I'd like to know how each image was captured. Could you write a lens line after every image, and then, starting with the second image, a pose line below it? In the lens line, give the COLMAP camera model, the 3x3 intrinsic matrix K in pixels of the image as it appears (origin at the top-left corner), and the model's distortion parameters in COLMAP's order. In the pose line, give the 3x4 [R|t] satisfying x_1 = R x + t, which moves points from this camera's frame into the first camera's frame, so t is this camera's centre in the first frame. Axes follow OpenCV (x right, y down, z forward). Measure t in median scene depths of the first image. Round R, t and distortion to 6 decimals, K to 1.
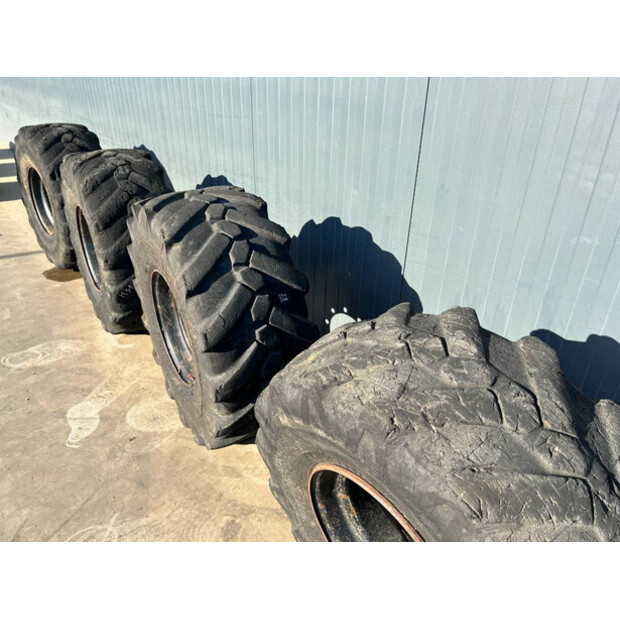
lens RADIAL K [[474.4, 0, 309.6], [0, 474.4, 312.3], [0, 0, 1]] dist [0.041660, -0.047642]
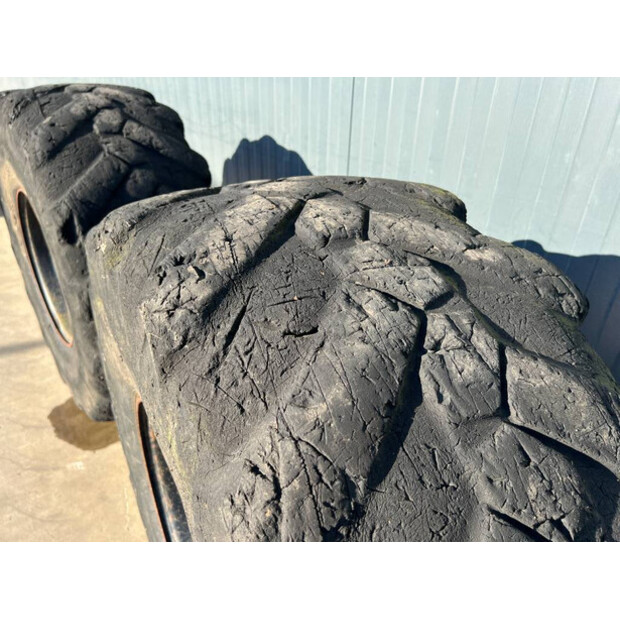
lens RADIAL K [[474.4, 0, 309.6], [0, 474.4, 312.3], [0, 0, 1]] dist [0.041660, -0.047642]
pose [[0.998053, 0.035281, -0.051435, -0.652975], [-0.033294, 0.998685, 0.038988, -0.472021], [0.052743, -0.037200, 0.997915, 1.264543]]
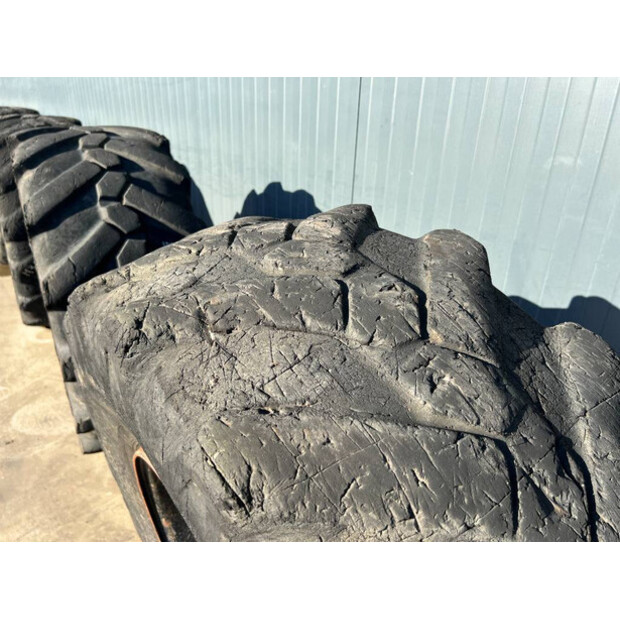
lens RADIAL K [[474.4, 0, 309.6], [0, 474.4, 312.3], [0, 0, 1]] dist [0.041660, -0.047642]
pose [[0.999319, 0.024585, -0.027506, 0.199839], [-0.026792, 0.996191, -0.082981, 0.135244], [0.025361, 0.083662, 0.996171, 0.260200]]
